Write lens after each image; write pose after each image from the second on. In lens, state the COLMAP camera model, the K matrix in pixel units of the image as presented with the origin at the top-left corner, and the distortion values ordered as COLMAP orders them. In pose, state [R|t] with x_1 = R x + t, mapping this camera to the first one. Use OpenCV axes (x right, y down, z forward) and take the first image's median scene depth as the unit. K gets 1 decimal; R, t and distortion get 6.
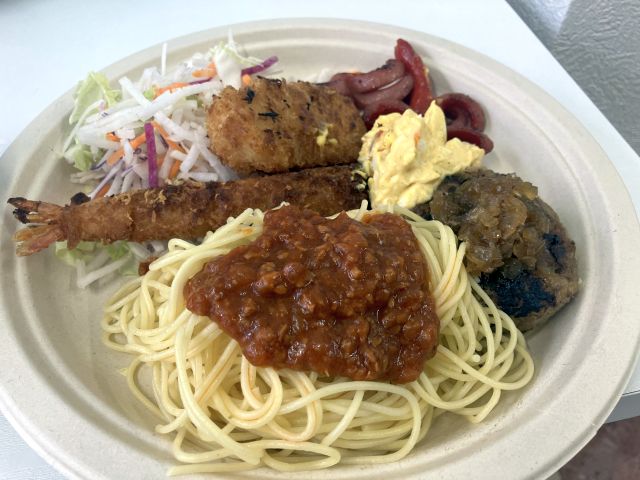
lens RADIAL K [[536.3, 0, 320.0], [0, 536.3, 240.0], [0, 0, 1]] dist [0.057001, -0.120787]
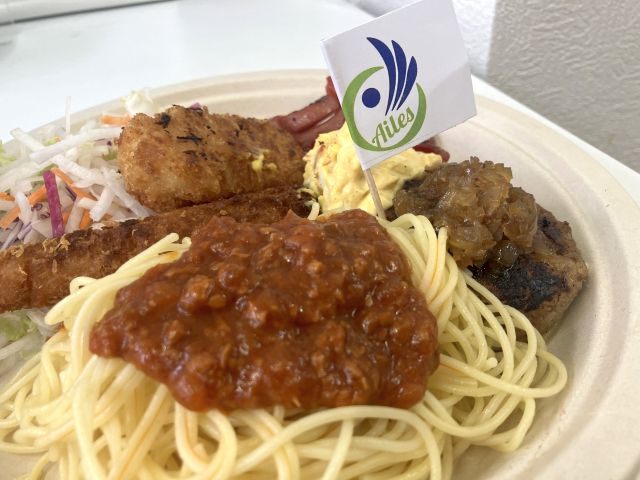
lens RADIAL K [[536.3, 0, 320.0], [0, 536.3, 240.0], [0, 0, 1]] dist [0.057001, -0.120787]
pose [[0.984487, -0.154098, 0.083896, 0.013531], [0.168406, 0.964087, -0.205369, 0.155484], [-0.049236, 0.216312, 0.975082, 0.218727]]
